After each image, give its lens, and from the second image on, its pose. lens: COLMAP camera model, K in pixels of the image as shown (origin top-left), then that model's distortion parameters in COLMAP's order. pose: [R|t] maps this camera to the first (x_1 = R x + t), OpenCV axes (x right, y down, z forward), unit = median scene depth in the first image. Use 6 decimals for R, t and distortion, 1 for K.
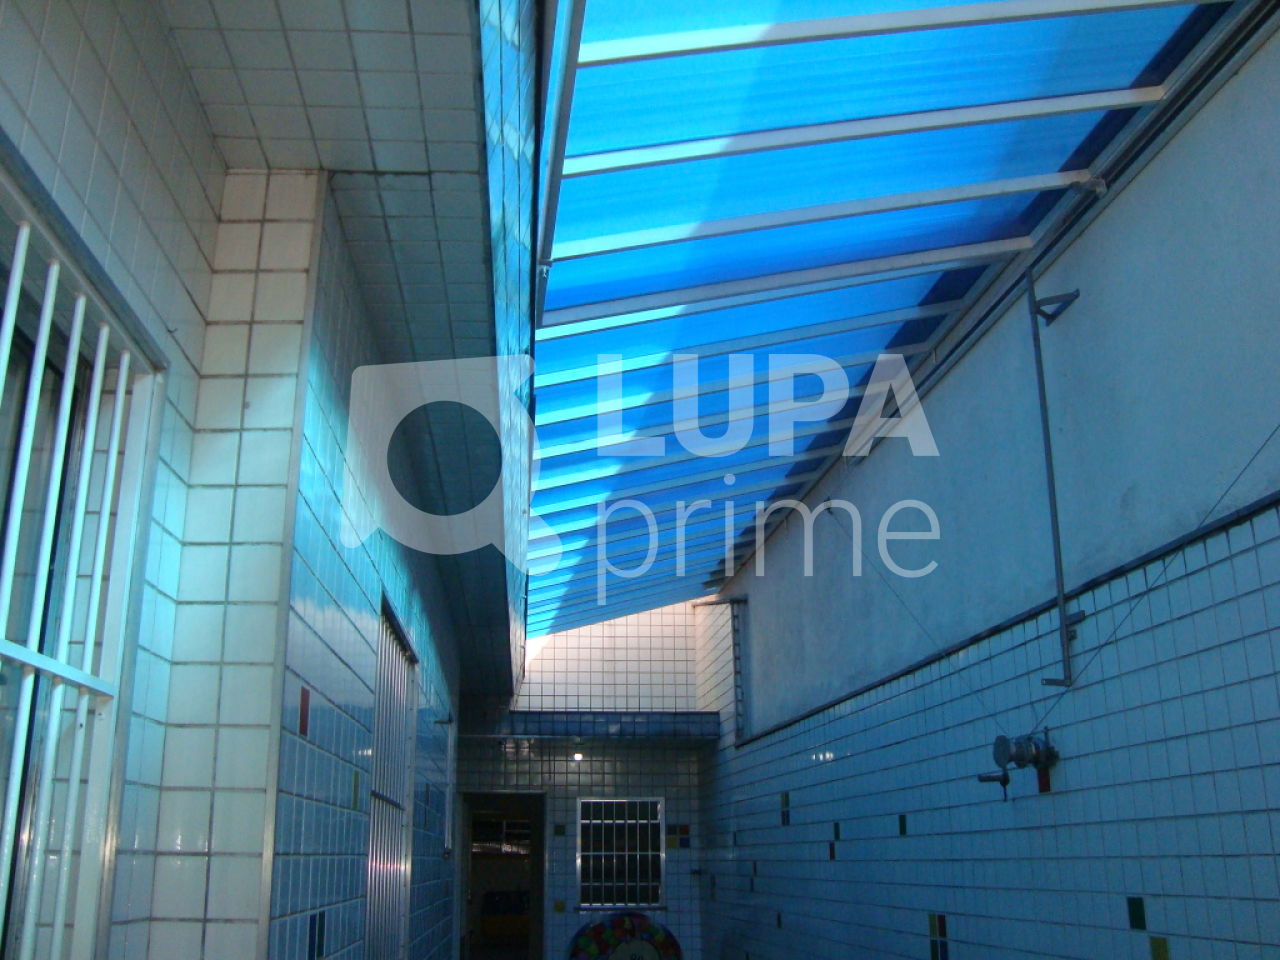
lens RADIAL K [[1266.2, 0, 640.0], [0, 1266.2, 480.0], [0, 0, 1]] dist [-0.244683, 0.345616]
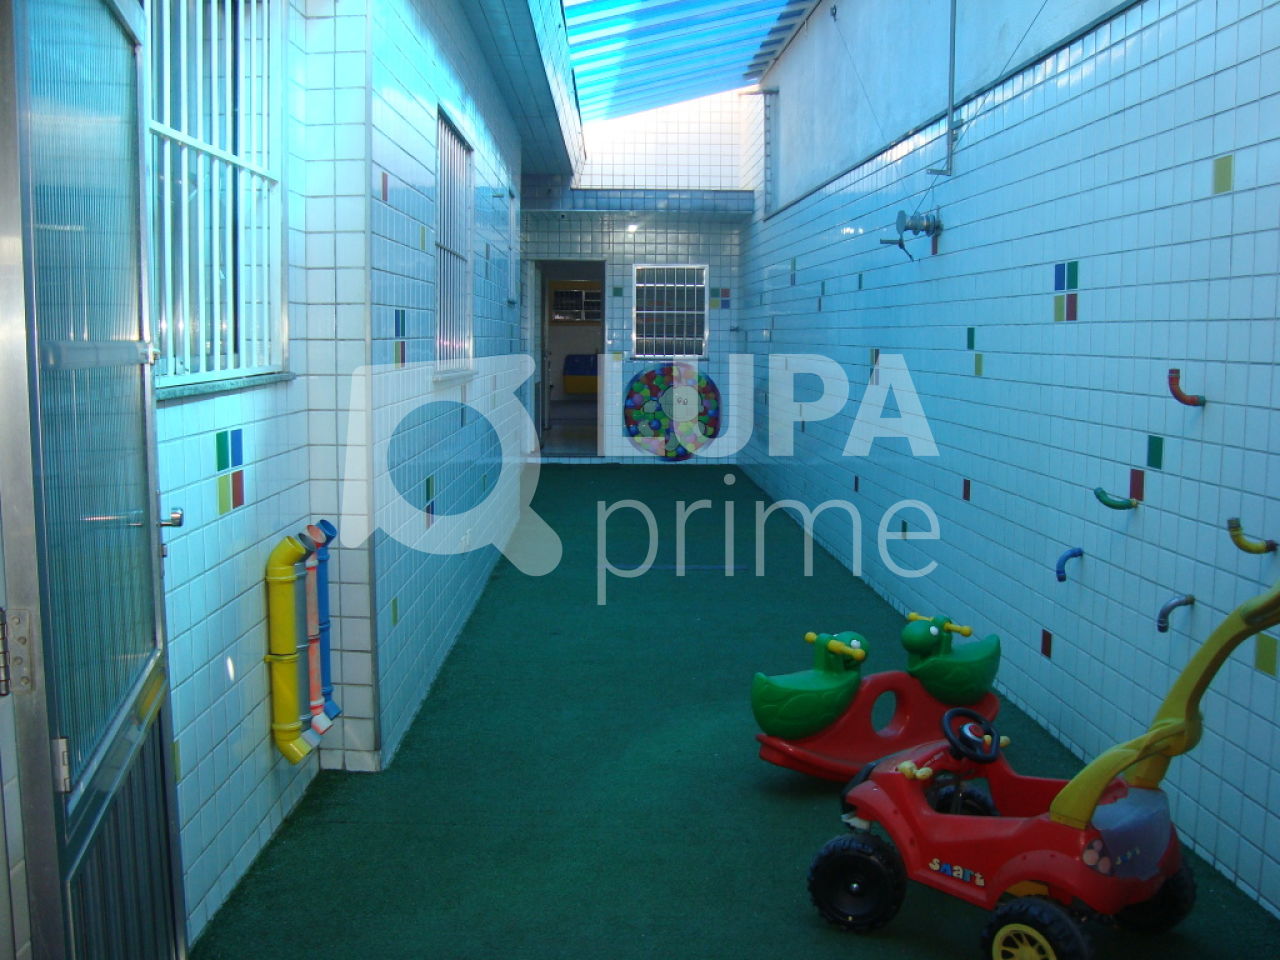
lens RADIAL K [[1266.2, 0, 640.0], [0, 1266.2, 480.0], [0, 0, 1]] dist [-0.244683, 0.345616]
pose [[0.997294, 0.020795, -0.070519, 0.045850], [0.008964, 0.917616, 0.397367, -0.025917], [0.072972, -0.396924, 0.914946, -0.153136]]
